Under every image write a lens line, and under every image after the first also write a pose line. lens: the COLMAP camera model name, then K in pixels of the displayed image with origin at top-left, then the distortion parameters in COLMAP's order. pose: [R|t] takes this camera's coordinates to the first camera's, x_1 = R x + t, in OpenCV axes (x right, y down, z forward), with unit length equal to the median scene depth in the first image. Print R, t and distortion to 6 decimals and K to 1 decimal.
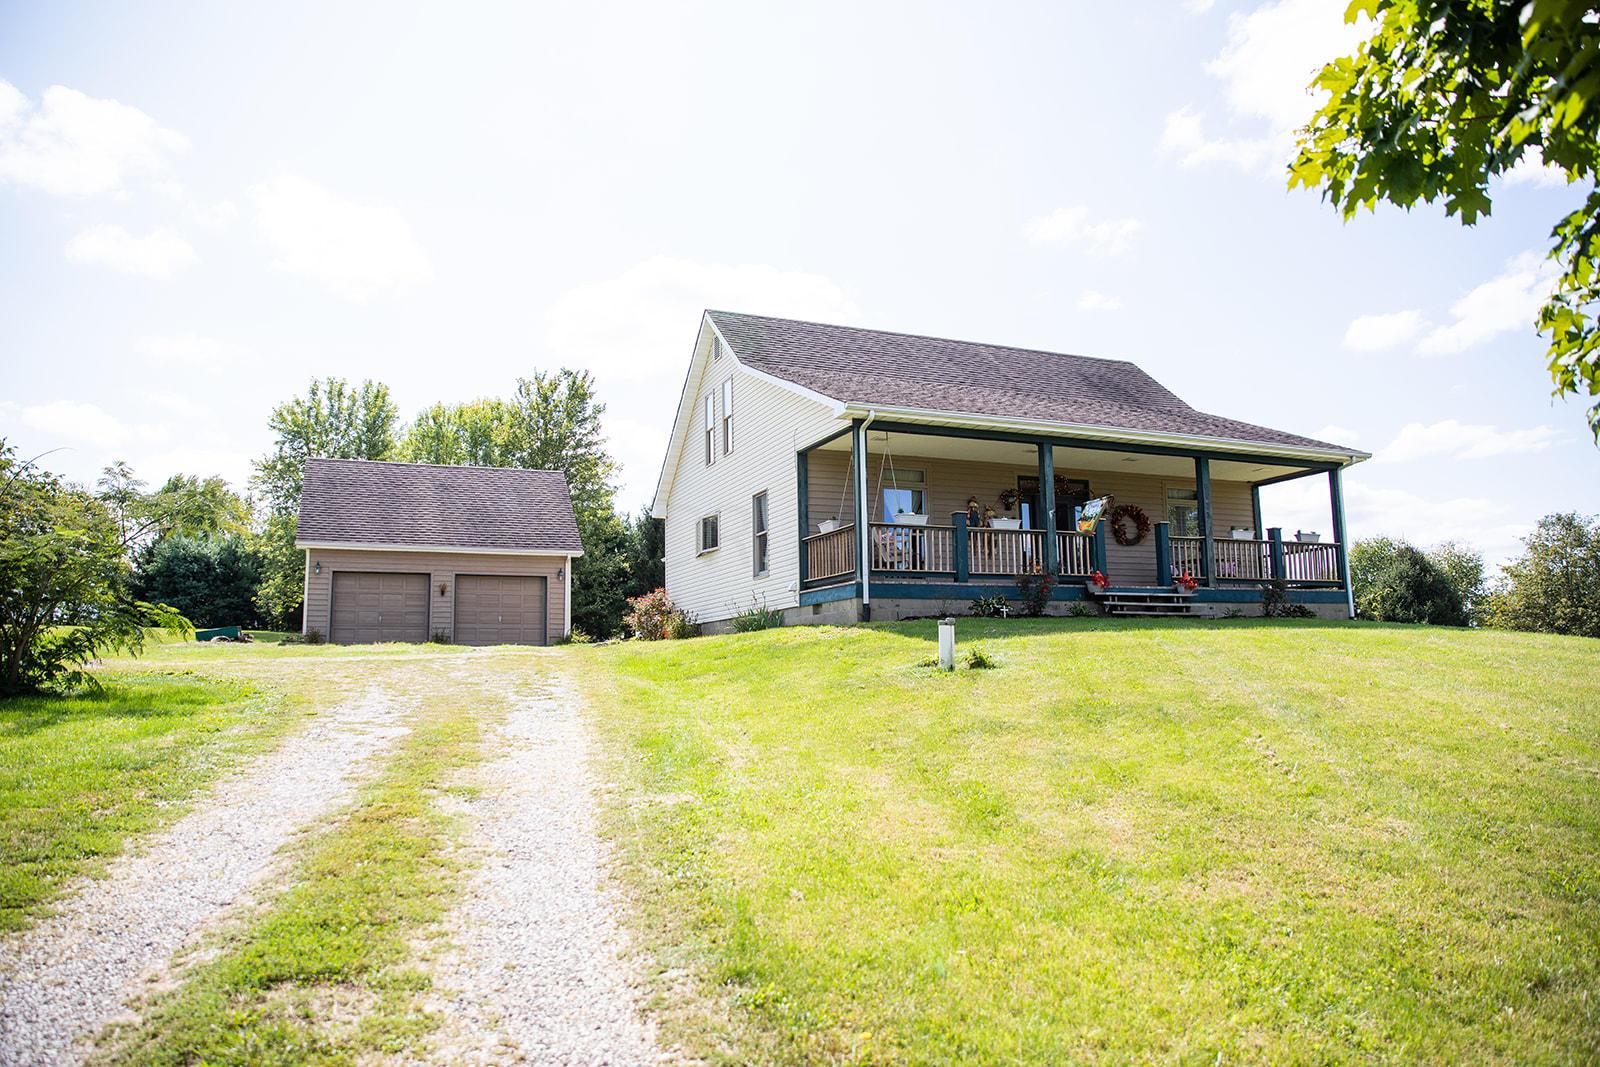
lens RADIAL K [[1111.0, 0, 800.0], [0, 1111.0, 533.5], [0, 0, 1]] dist [-0.107599, 0.084747]
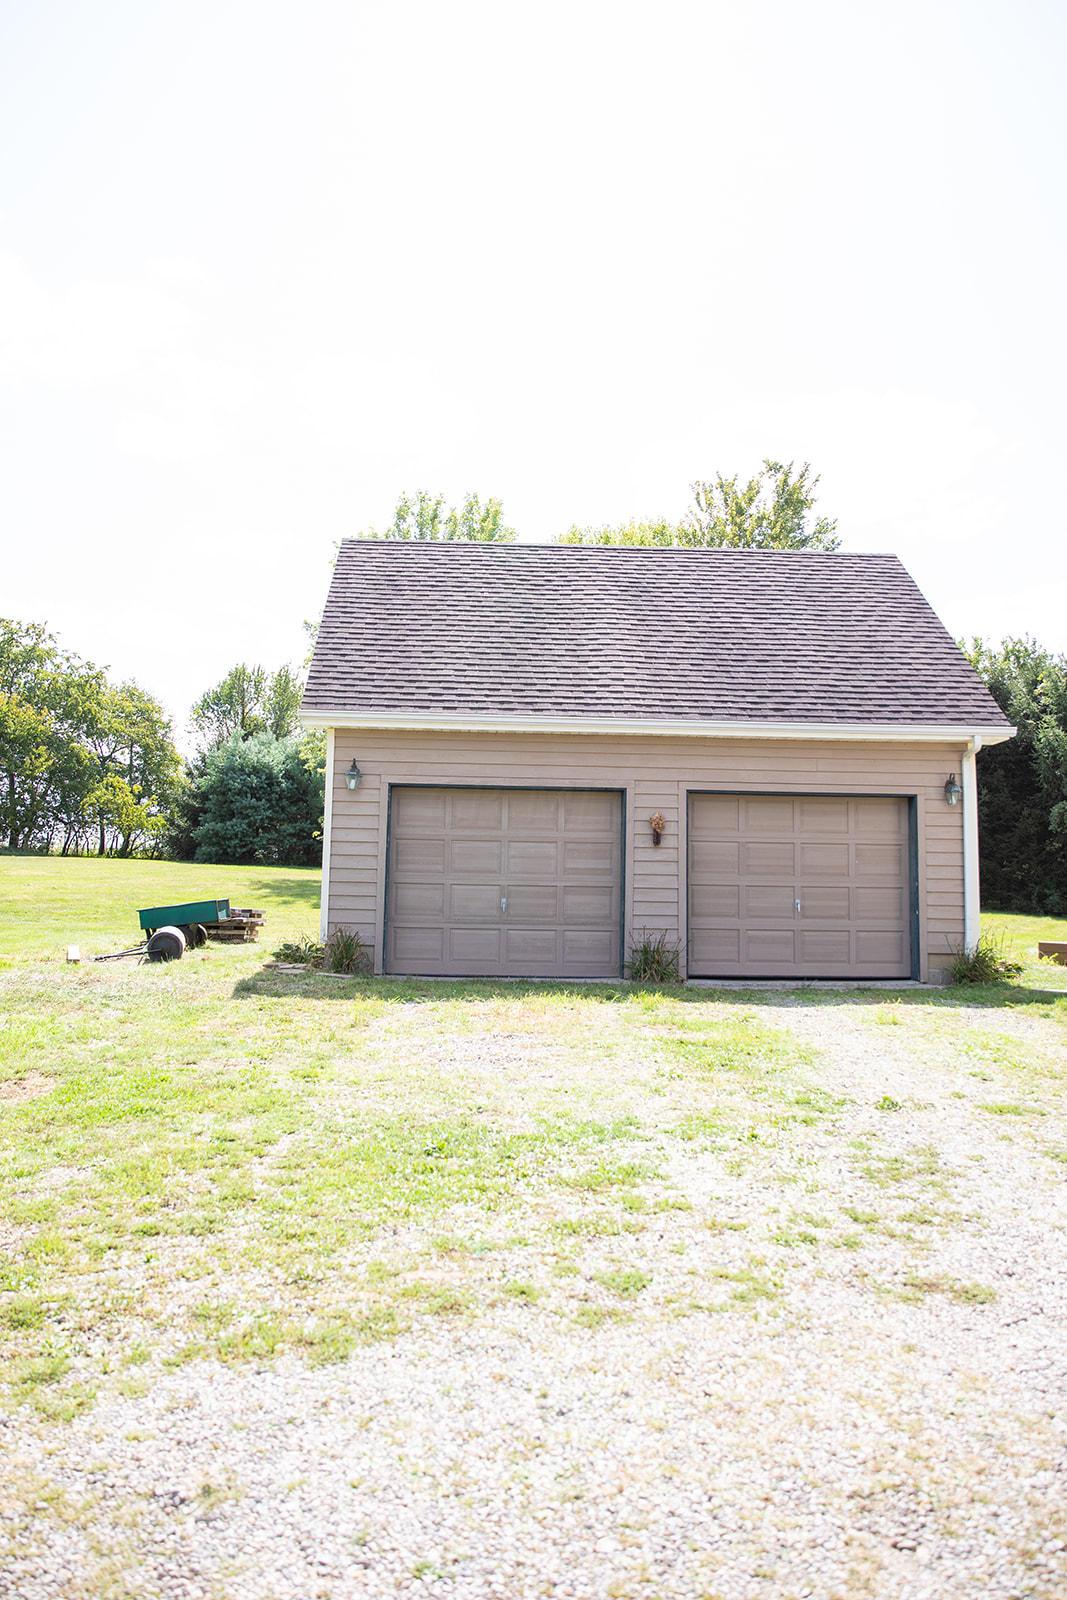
lens RADIAL K [[1111.0, 0, 533.5], [0, 1111.0, 800.0], [0, 0, 1]] dist [-0.107599, 0.084747]
pose [[0.946643, 0.001006, -0.322284, -0.147301], [0.014417, 0.998862, 0.045467, 0.013500], [0.321963, -0.047687, 0.945551, 0.377954]]
